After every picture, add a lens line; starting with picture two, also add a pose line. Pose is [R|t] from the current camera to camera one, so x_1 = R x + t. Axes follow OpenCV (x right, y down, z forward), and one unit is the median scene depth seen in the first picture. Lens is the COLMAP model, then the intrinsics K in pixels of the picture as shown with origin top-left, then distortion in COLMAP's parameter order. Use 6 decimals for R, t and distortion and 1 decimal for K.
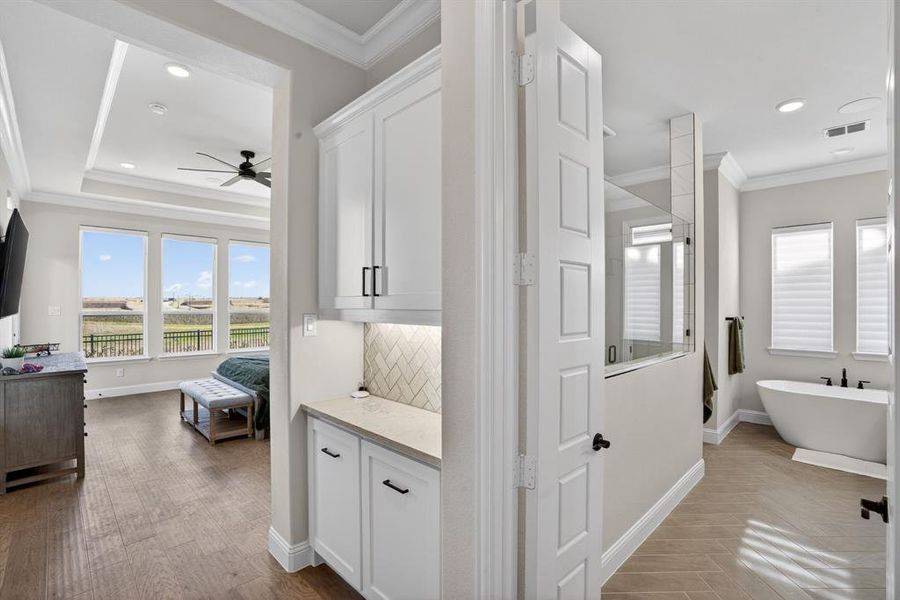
lens RADIAL K [[413.5, 0, 449.7], [0, 413.5, 304.9], [0, 0, 1]] dist [-0.064031, 0.024782]
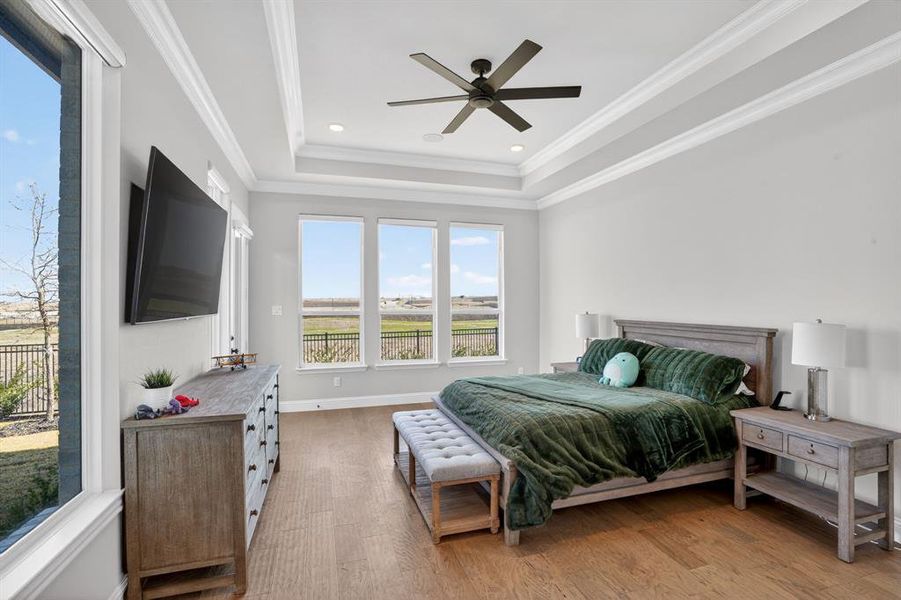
lens RADIAL K [[414.0, 0, 450.2], [0, 414.0, 304.9], [0, 0, 1]] dist [-0.064031, 0.024782]
pose [[0.887509, -0.002680, -0.460783, -0.249312], [0.004504, 0.999986, 0.002859, 0.002029], [0.460769, -0.004613, 0.887508, 0.408845]]
